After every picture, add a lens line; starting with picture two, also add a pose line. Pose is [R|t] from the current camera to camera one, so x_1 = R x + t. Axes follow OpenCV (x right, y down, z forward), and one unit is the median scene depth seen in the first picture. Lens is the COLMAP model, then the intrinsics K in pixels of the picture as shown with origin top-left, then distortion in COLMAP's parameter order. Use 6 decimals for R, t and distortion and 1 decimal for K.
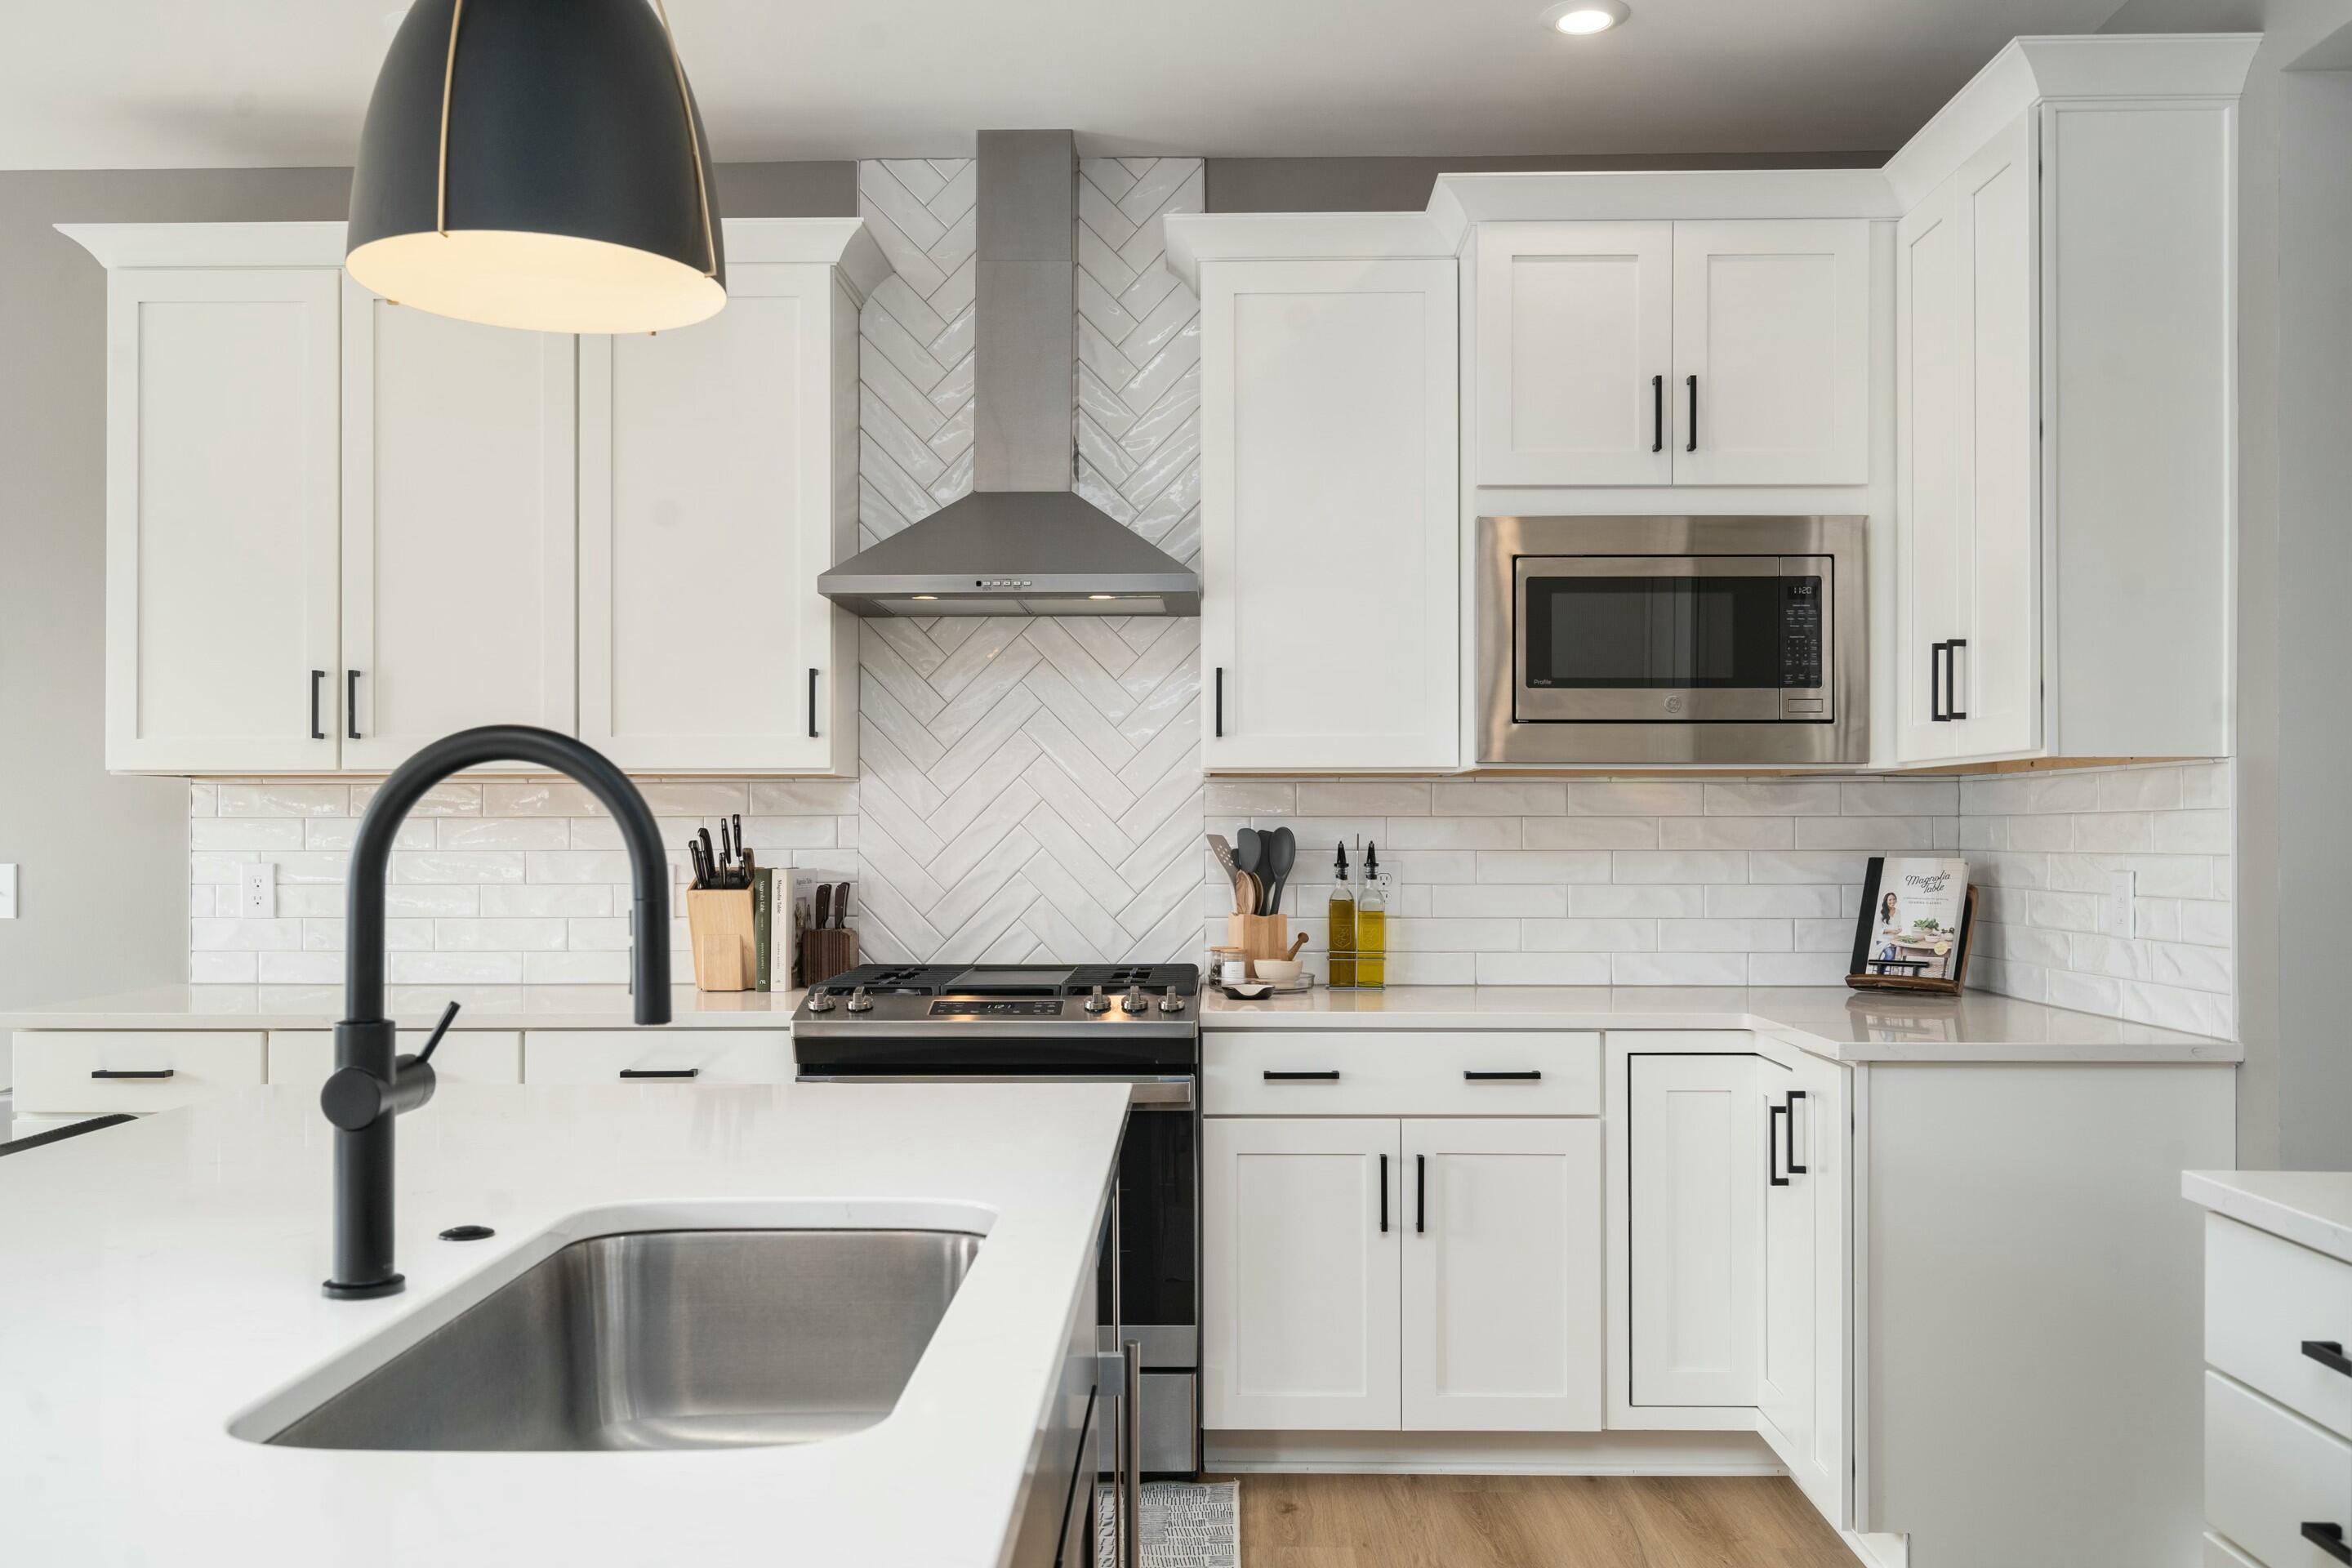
lens RADIAL K [[2002.2, 0, 1189.3], [0, 2002.2, 797.7], [0, 0, 1]] dist [0.014170, 0.010489]
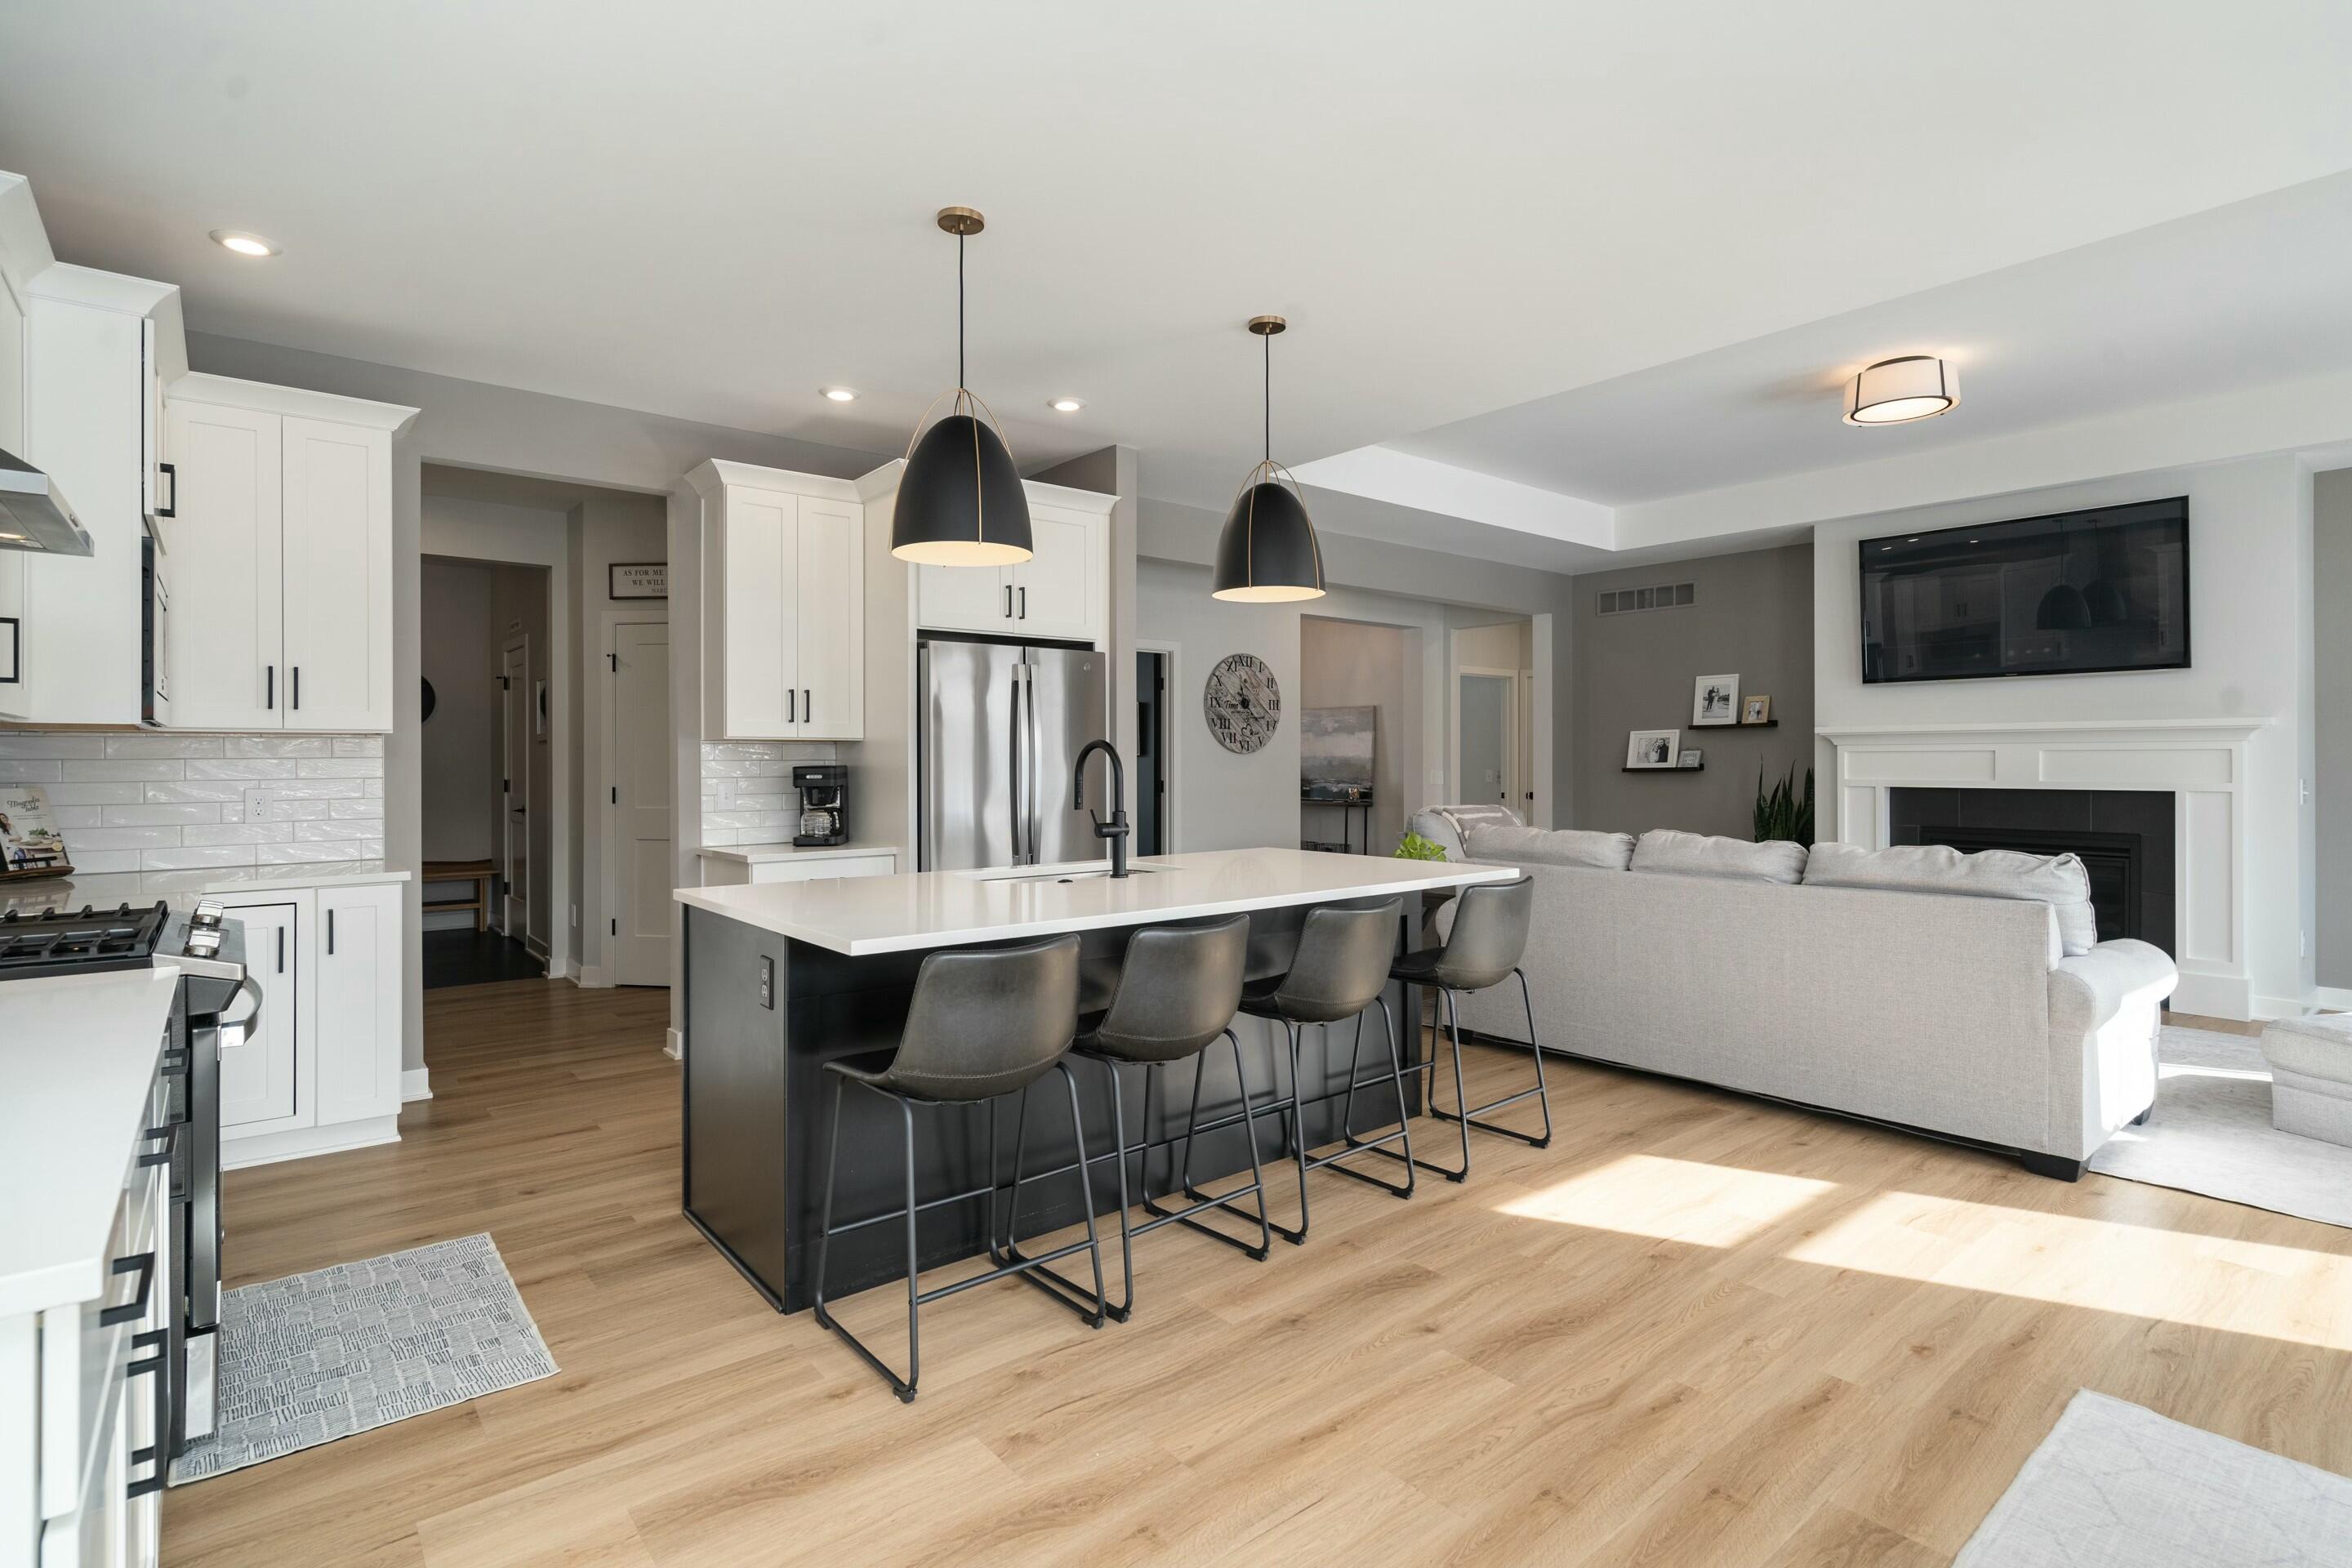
lens RADIAL K [[1141.1, 0, 1168.6], [0, 1141.1, 769.3], [0, 0, 1]] dist [0.009252, 0.001231]
pose [[-0.642301, -0.006747, 0.766422, -0.815665], [-0.007513, 0.999969, 0.002508, 0.007837], [-0.766415, -0.004147, -0.642332, 0.893291]]
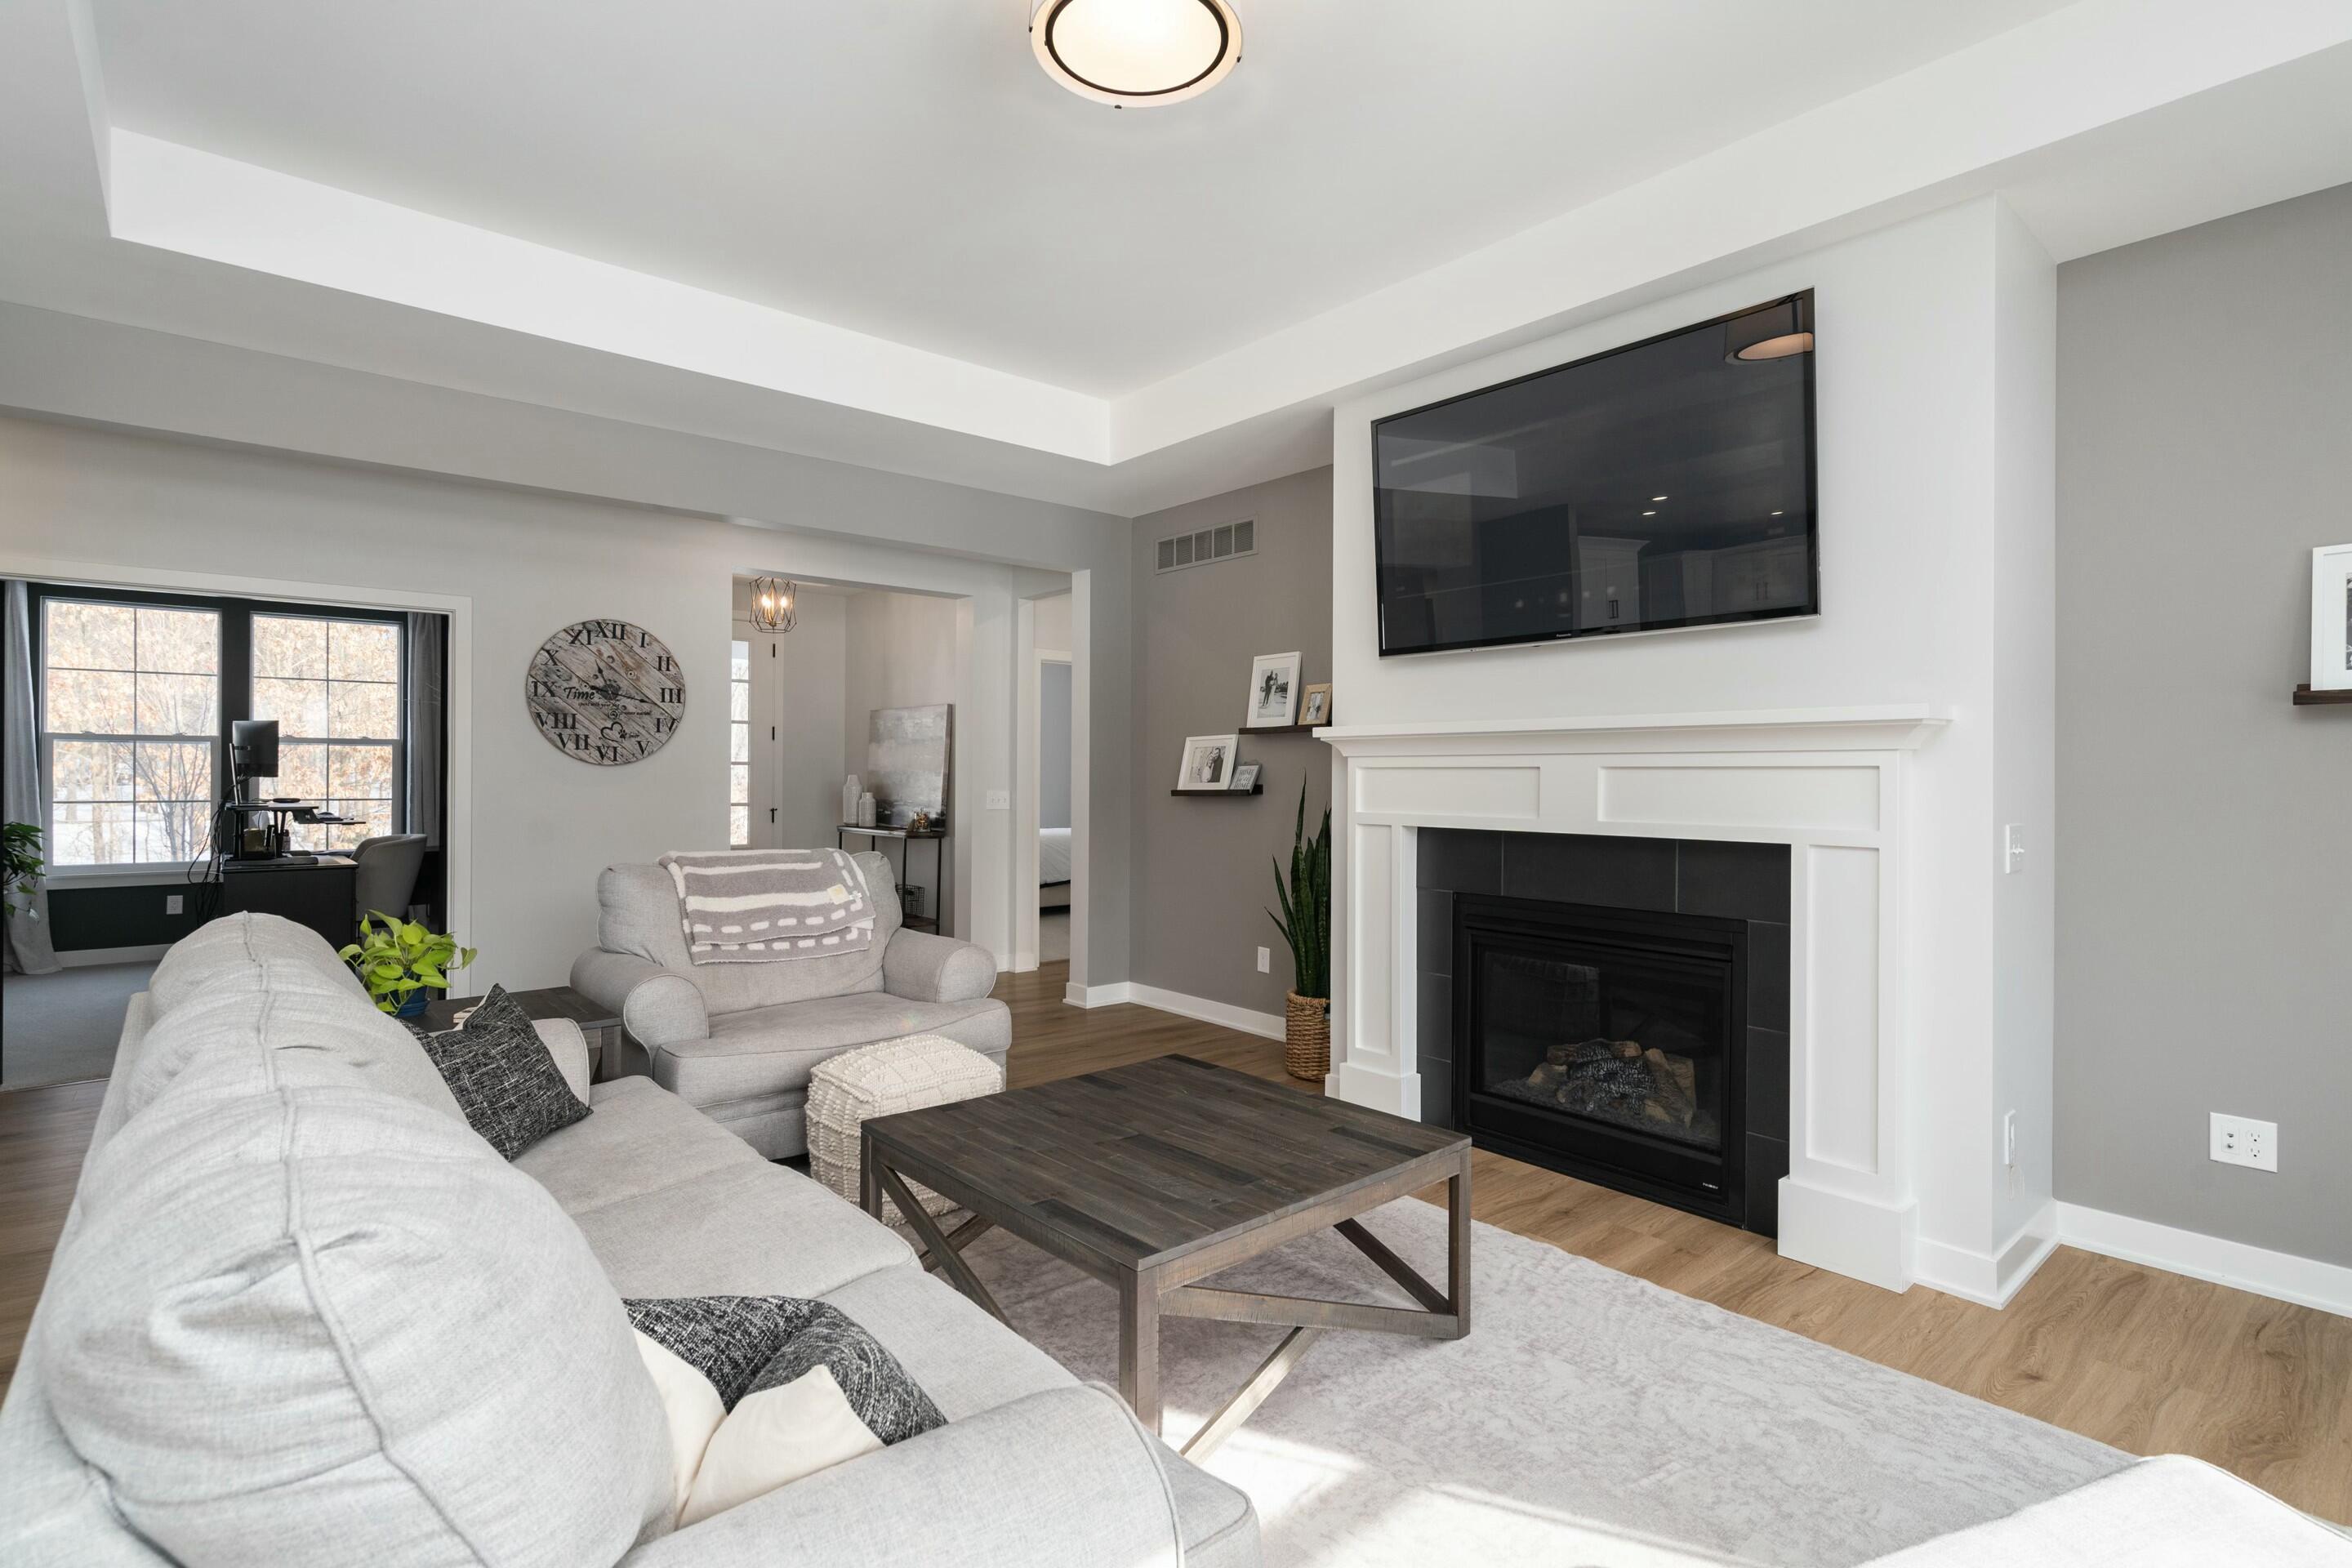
lens RADIAL K [[1092.6, 0, 1184.0], [0, 1092.6, 782.0], [0, 0, 1]] dist [-0.001980, -0.000512]
pose [[-0.644362, -0.009974, 0.764656, -0.818227], [-0.014432, 0.999895, 0.000881, -0.006924], [-0.764584, -0.010468, -0.644439, -0.195388]]
